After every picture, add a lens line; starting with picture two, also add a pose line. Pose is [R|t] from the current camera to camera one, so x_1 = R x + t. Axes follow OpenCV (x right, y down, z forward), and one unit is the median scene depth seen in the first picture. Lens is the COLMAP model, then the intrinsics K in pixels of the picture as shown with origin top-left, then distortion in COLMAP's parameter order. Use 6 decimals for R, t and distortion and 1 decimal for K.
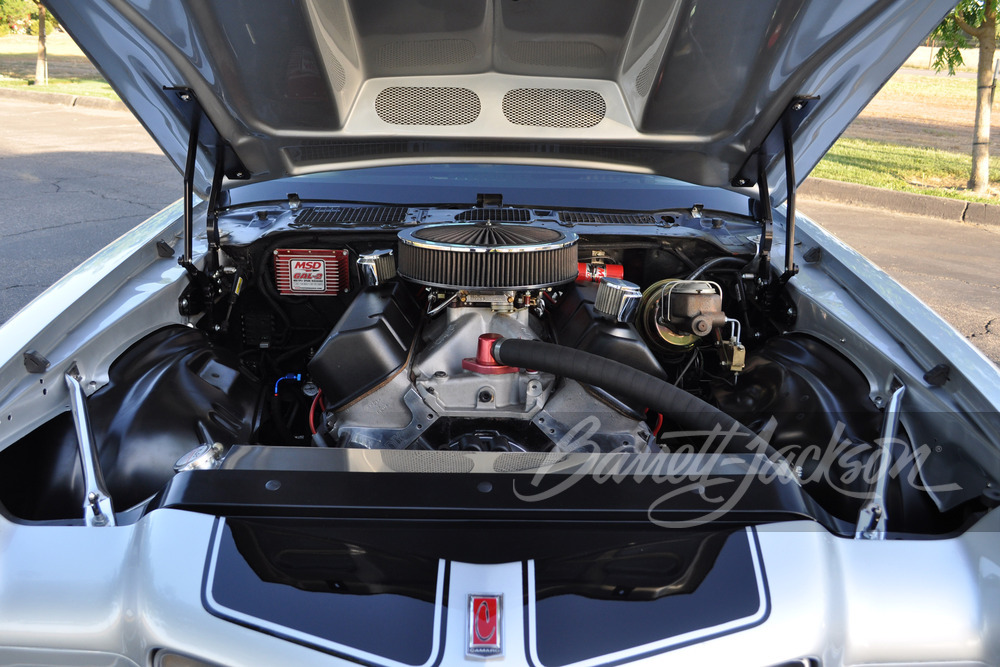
lens RADIAL K [[894.5, 0, 500.0], [0, 894.5, 333.5], [0, 0, 1]] dist [-0.056594, -0.005150]
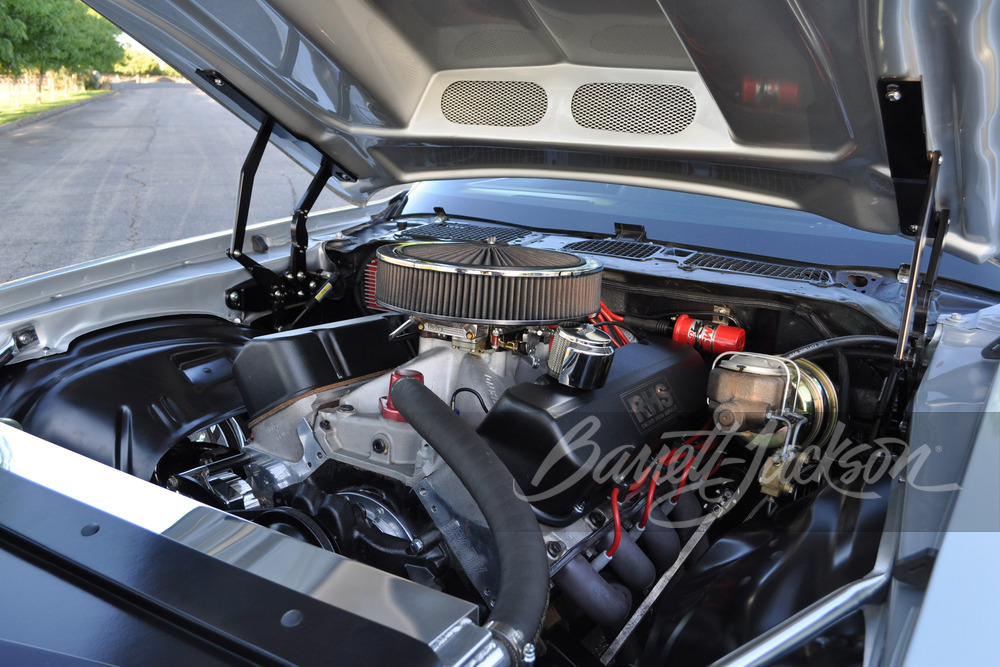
lens RADIAL K [[894.5, 0, 500.0], [0, 894.5, 333.5], [0, 0, 1]] dist [-0.056594, -0.005150]
pose [[0.847503, 0.141438, -0.511600, 0.388146], [-0.175985, 0.984201, -0.019437, -0.026009], [0.500768, 0.106506, 0.859004, 0.302967]]
